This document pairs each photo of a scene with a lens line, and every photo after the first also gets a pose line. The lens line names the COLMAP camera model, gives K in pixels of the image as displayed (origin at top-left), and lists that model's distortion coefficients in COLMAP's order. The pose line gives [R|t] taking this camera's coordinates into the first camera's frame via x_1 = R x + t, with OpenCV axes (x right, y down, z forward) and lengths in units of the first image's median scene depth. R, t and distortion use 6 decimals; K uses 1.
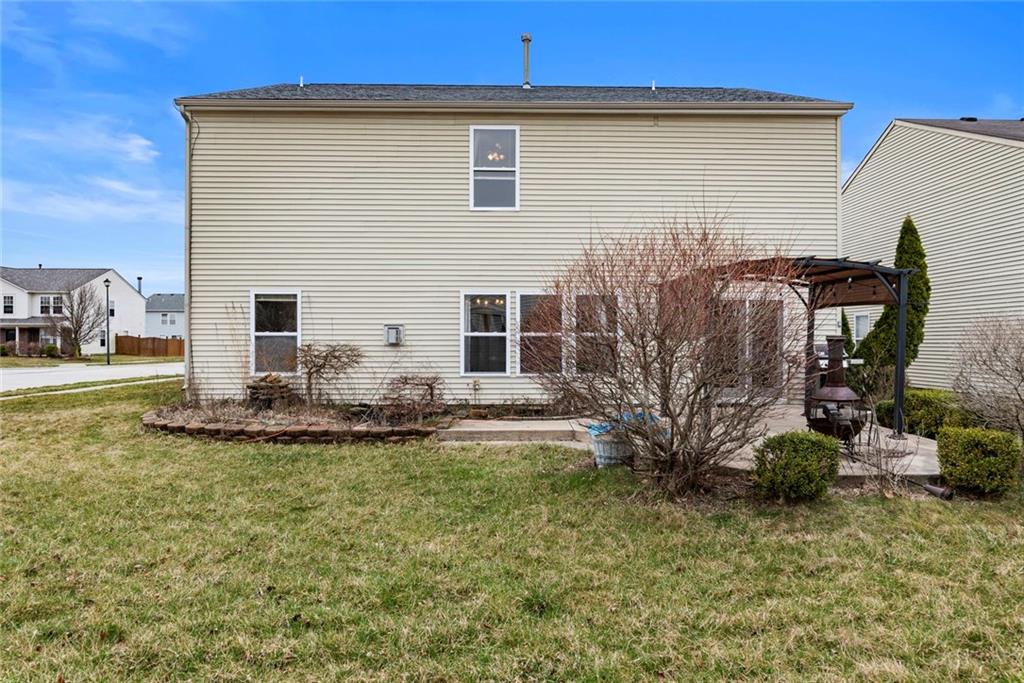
lens RADIAL K [[689.6, 0, 514.1], [0, 689.6, 339.3], [0, 0, 1]] dist [0.005714, 0.000166]
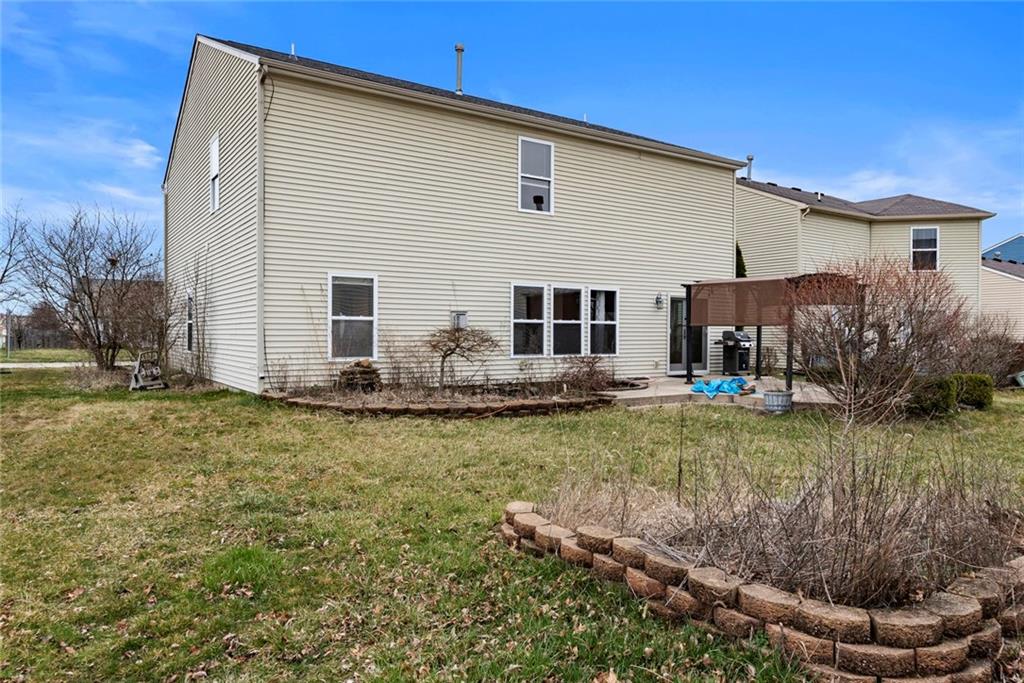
lens RADIAL K [[689.6, 0, 512.2], [0, 689.6, 343.2], [0, 0, 1]] dist [0.005714, 0.000166]
pose [[0.839608, -0.005335, 0.543166, -0.687575], [-0.005215, 0.999827, 0.017881, 0.009137], [-0.543168, -0.017845, 0.839435, 0.052835]]
